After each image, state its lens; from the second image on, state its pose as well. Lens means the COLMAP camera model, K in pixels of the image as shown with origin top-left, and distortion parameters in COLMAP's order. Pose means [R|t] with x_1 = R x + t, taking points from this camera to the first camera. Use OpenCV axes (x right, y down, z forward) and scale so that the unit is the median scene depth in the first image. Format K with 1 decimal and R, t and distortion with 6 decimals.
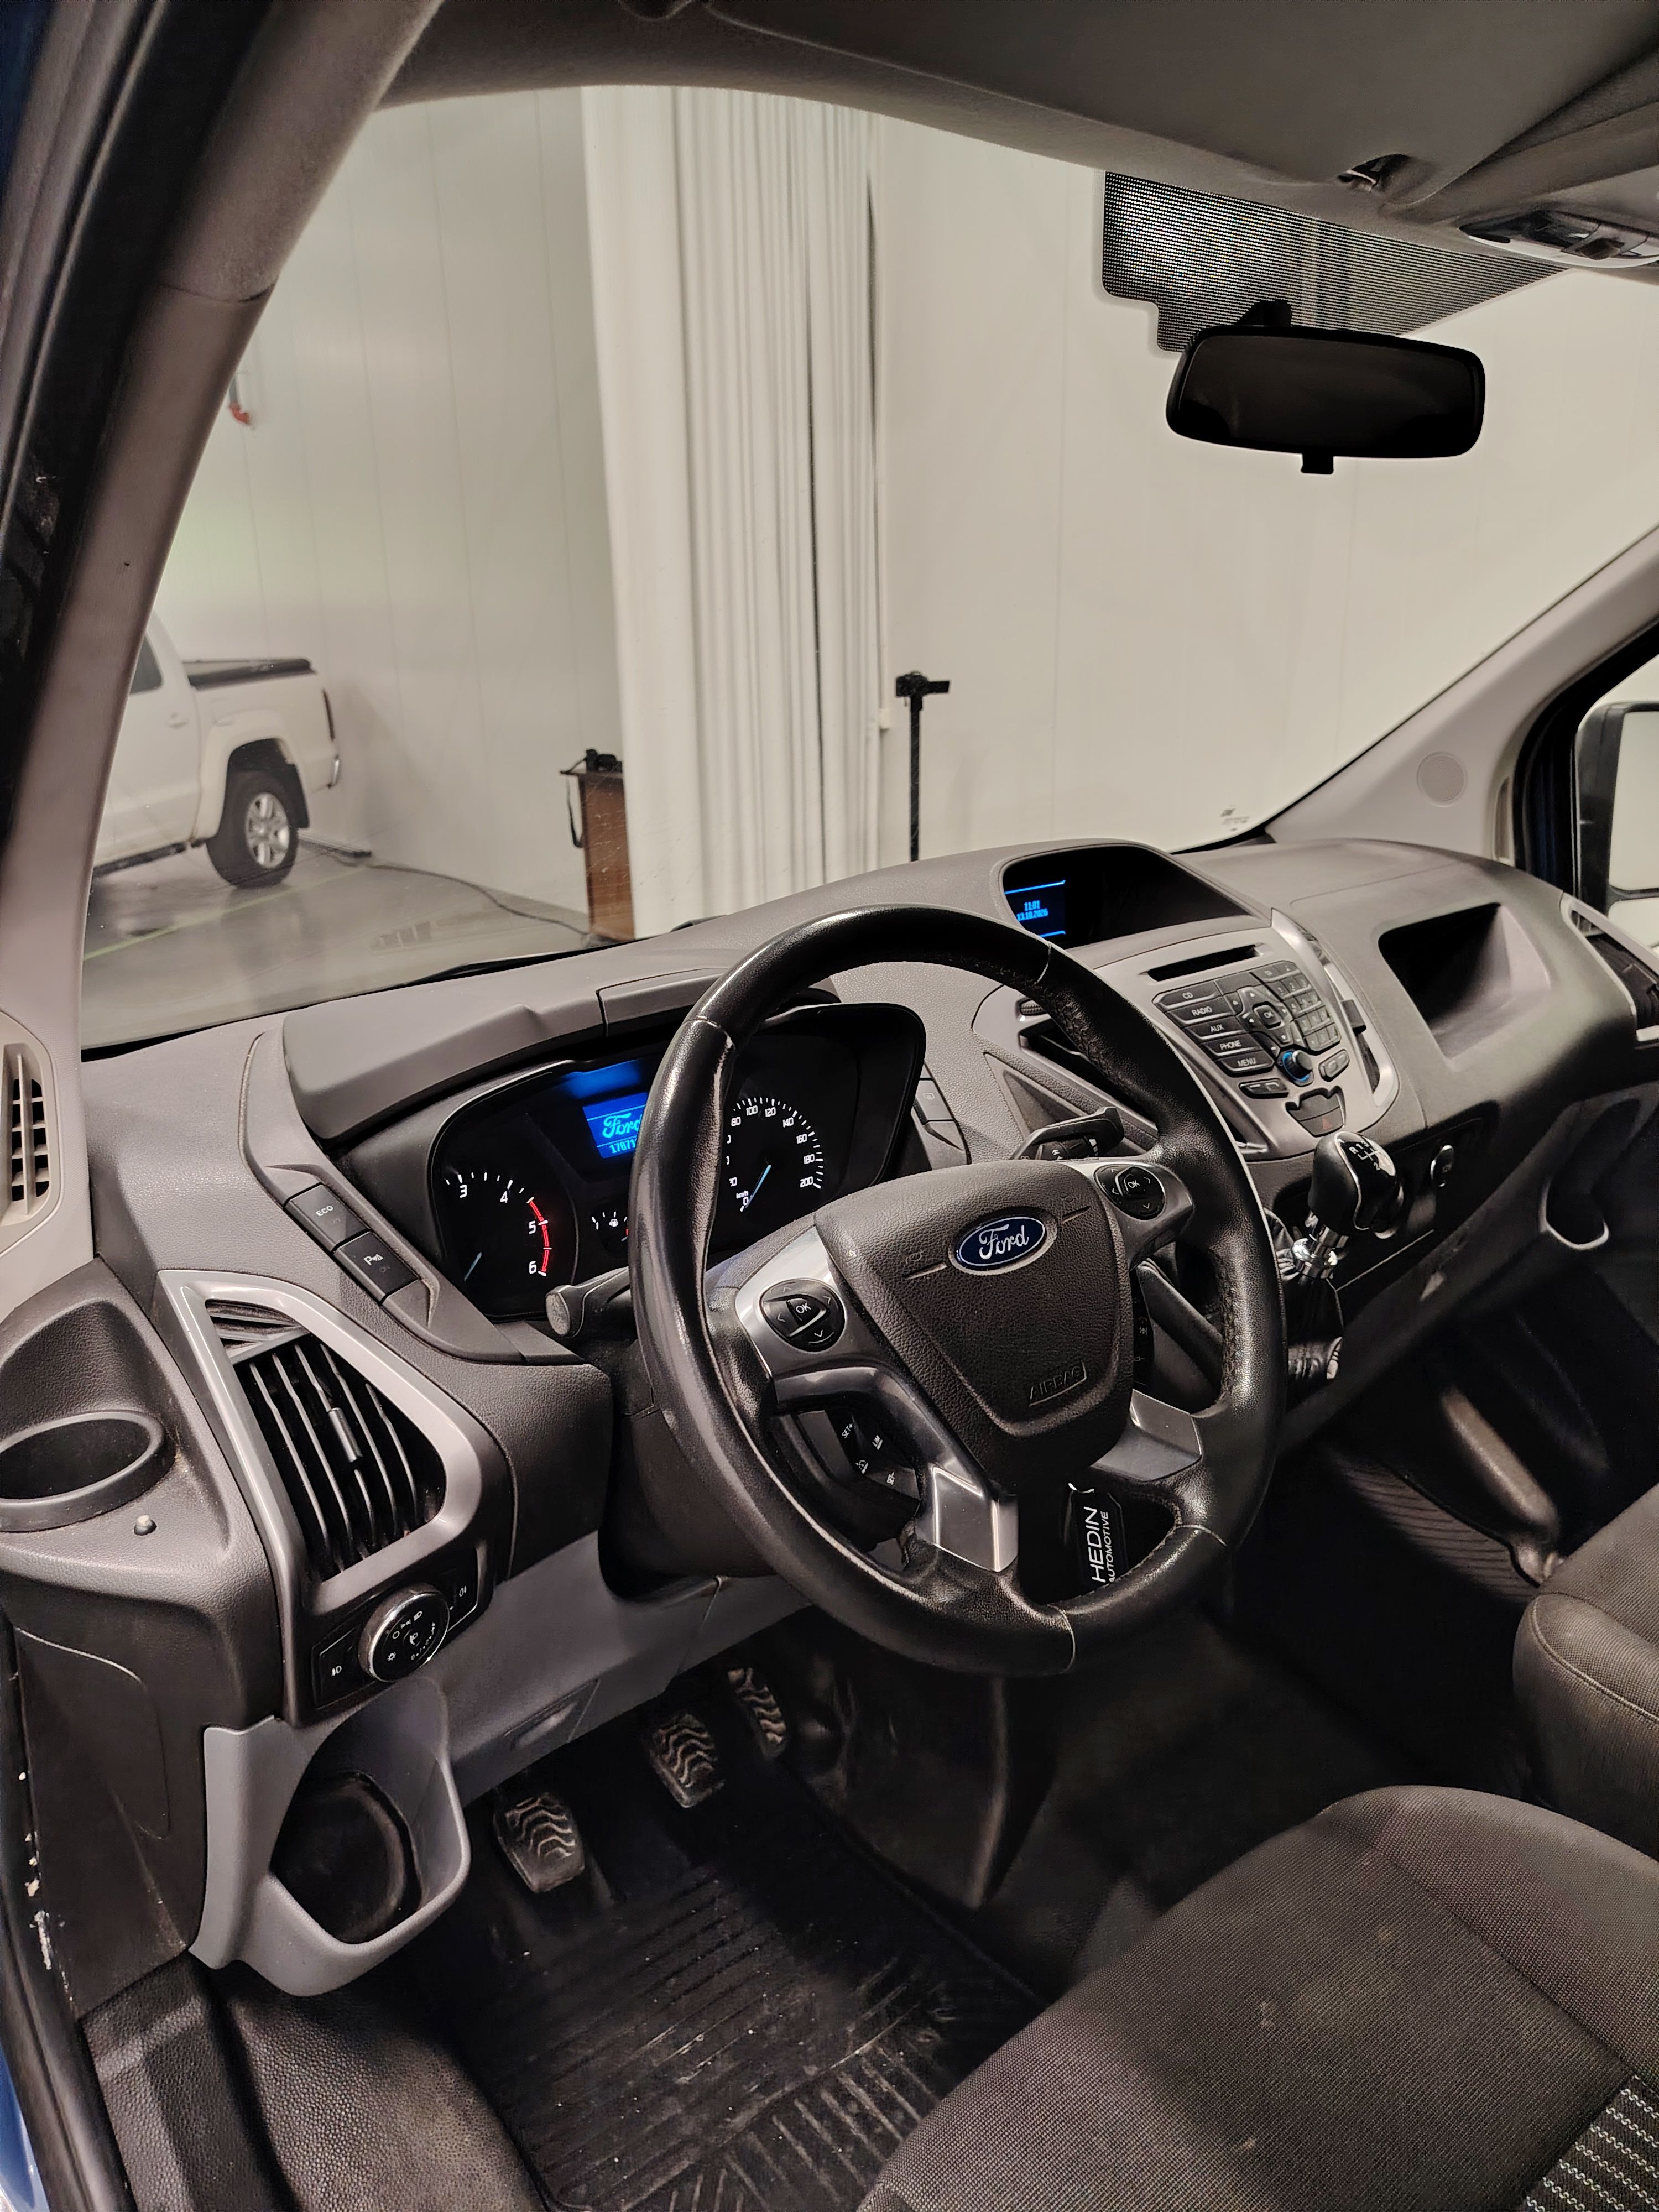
lens RADIAL K [[1576.1, 0, 829.5], [0, 1576.1, 1106.0], [0, 0, 1]] dist [0.051222, 0.000562]
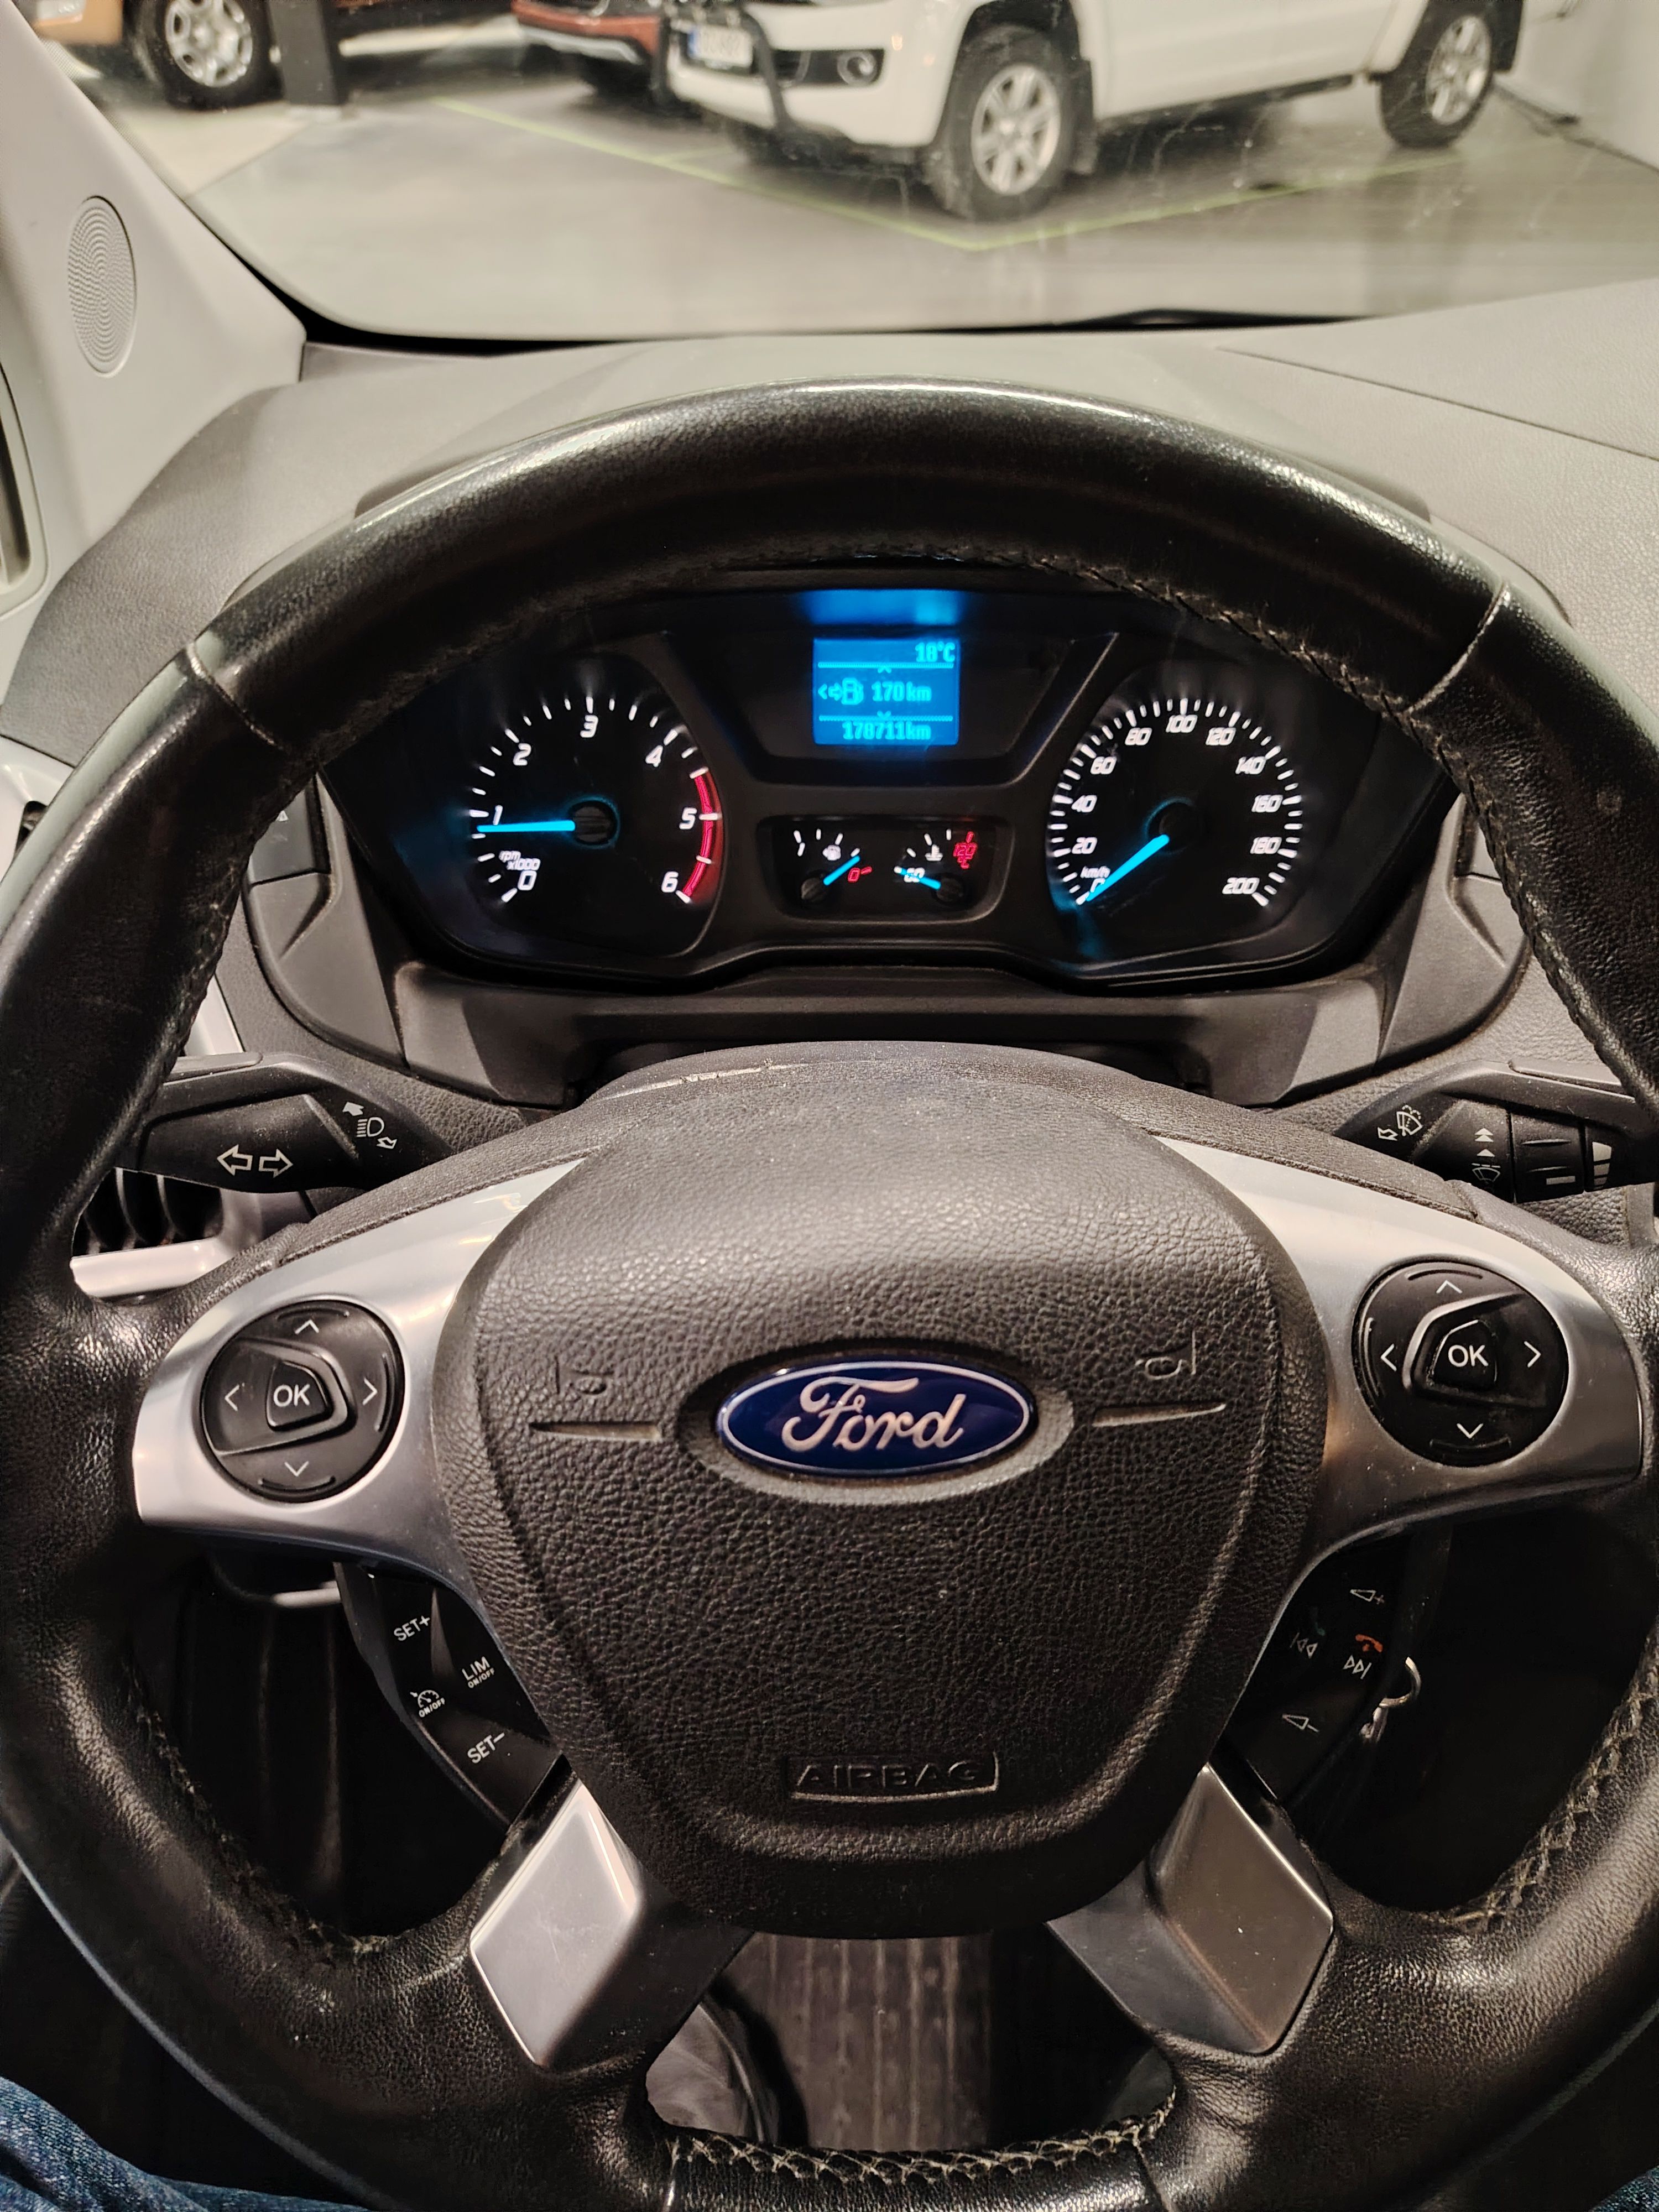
lens RADIAL K [[1551.9, 0, 836.8], [0, 1551.9, 1097.9], [0, 0, 1]] dist [0.048872, -0.076968]
pose [[0.747854, 0.440070, -0.497043, 0.175366], [-0.204907, 0.865173, 0.457700, -0.101990], [0.631448, -0.240445, 0.737197, 0.510299]]
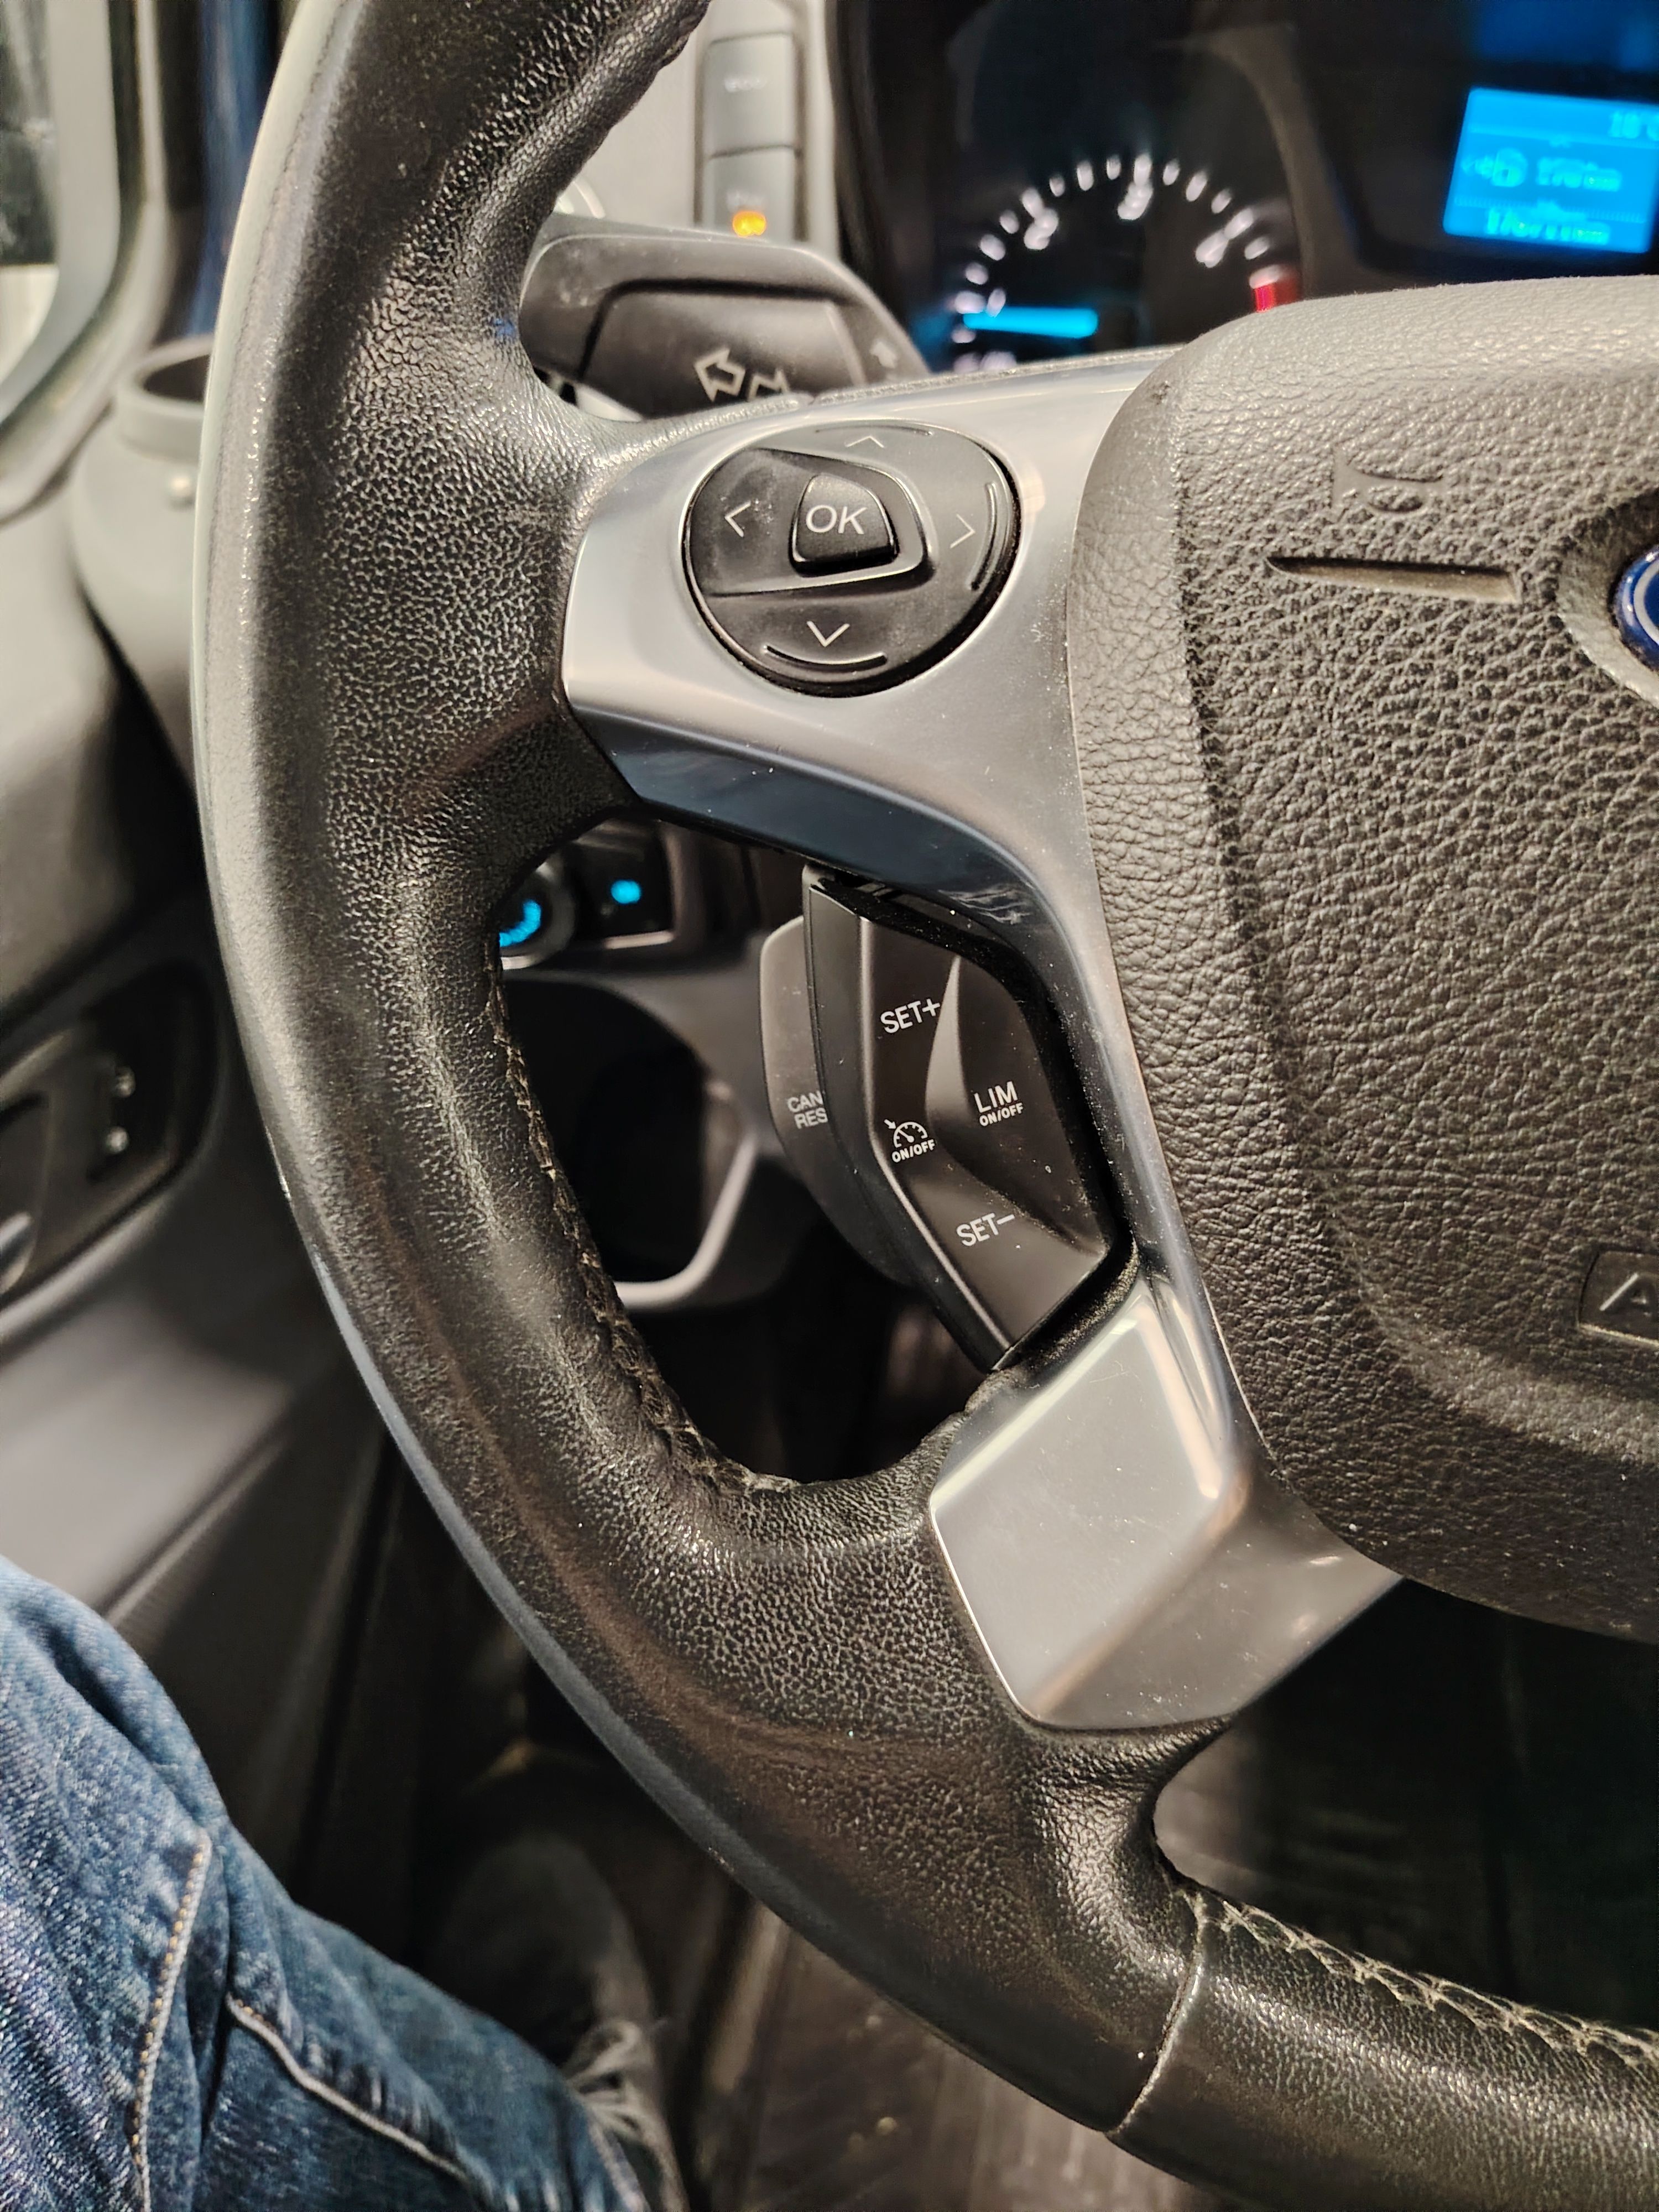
lens RADIAL K [[1582.8, 0, 829.5], [0, 1582.8, 1106.0], [0, 0, 1]] dist [0.031043, -0.104182]
pose [[0.578632, 0.567165, -0.586097, 0.124907], [-0.279362, 0.812974, 0.510910, 0.048982], [0.766252, -0.131896, 0.628857, 0.525062]]
